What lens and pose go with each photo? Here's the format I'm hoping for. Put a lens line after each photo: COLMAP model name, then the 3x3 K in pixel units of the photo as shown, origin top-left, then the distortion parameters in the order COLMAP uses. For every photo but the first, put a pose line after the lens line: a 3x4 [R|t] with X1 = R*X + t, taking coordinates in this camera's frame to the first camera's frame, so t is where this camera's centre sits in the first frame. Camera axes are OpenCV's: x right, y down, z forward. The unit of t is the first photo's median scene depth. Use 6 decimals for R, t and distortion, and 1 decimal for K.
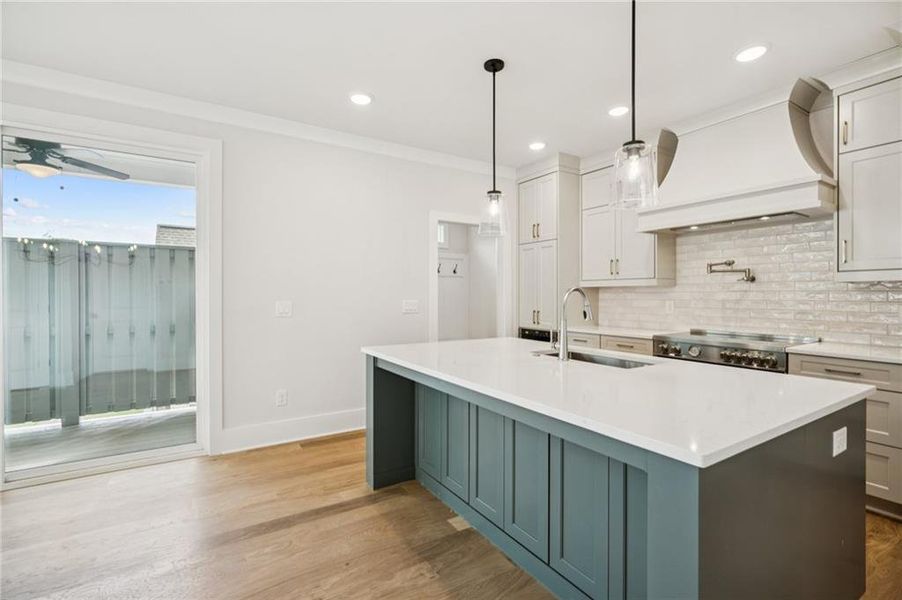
lens RADIAL K [[410.6, 0, 454.7], [0, 410.6, 295.4], [0, 0, 1]] dist [-0.001729, -0.000003]
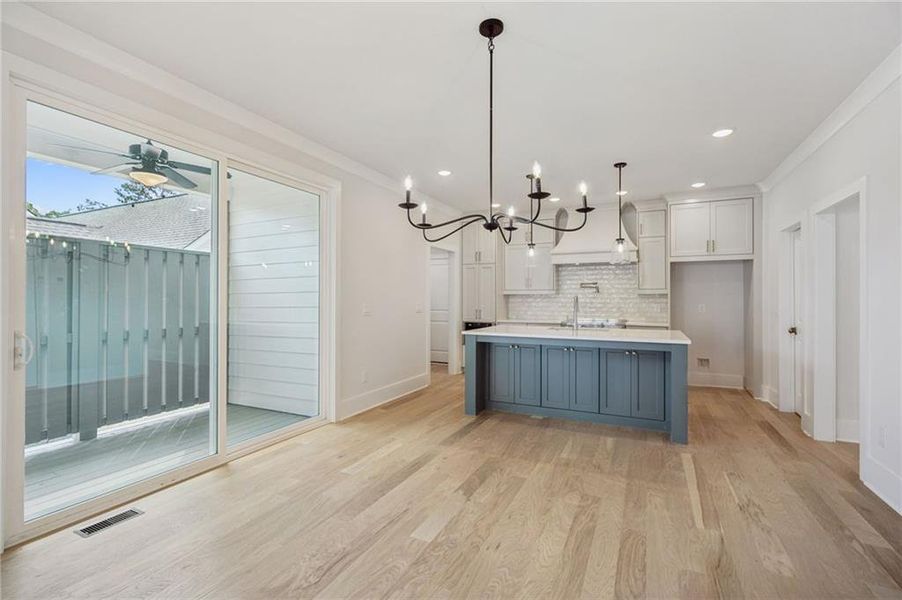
lens RADIAL K [[410.6, 0, 454.7], [0, 410.6, 295.4], [0, 0, 1]] dist [-0.001729, -0.000003]
pose [[0.842379, 0.006483, 0.538847, -0.808772], [-0.002354, 0.999962, -0.008351, -0.002361], [-0.538881, 0.005766, 0.842362, -0.255078]]
